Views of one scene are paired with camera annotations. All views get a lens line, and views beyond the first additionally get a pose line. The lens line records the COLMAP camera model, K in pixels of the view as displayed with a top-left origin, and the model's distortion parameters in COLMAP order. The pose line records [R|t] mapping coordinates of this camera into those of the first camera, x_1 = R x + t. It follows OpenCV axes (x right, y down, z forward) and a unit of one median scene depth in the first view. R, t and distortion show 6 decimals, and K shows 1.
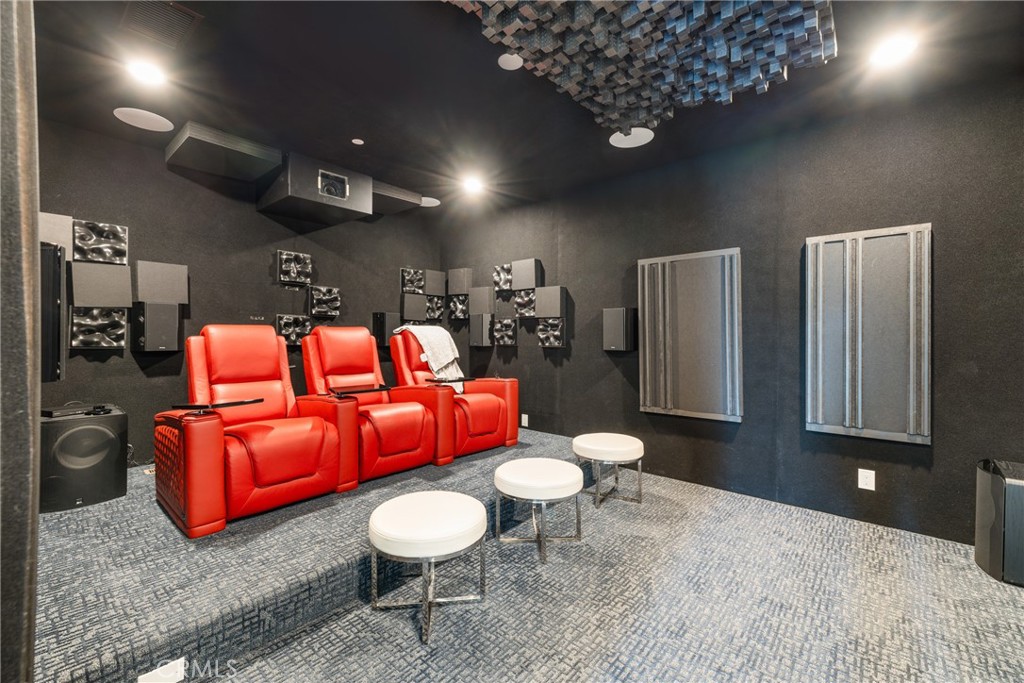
lens RADIAL K [[433.2, 0, 506.4], [0, 433.2, 337.6], [0, 0, 1]] dist [-0.000138, 0.000063]
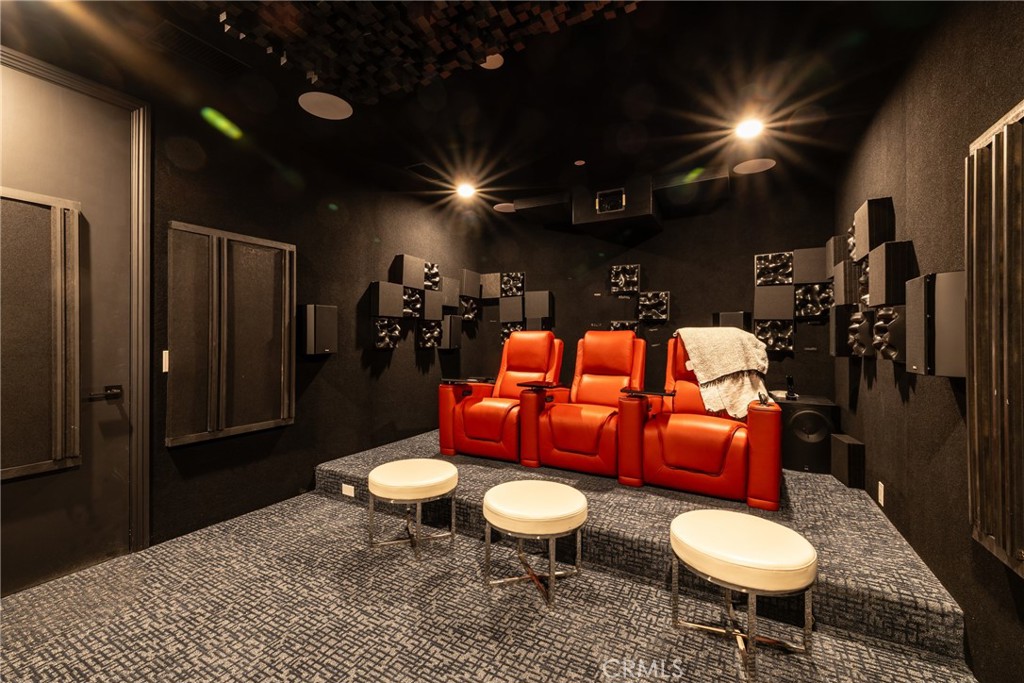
lens RADIAL K [[433.2, 0, 505.4], [0, 433.2, 339.0], [0, 0, 1]] dist [-0.000138, 0.000063]
pose [[0.196365, 0.001710, -0.980529, 0.632332], [-0.008029, 0.999968, 0.000136, -0.002936], [0.980498, 0.007846, 0.196372, 0.544315]]
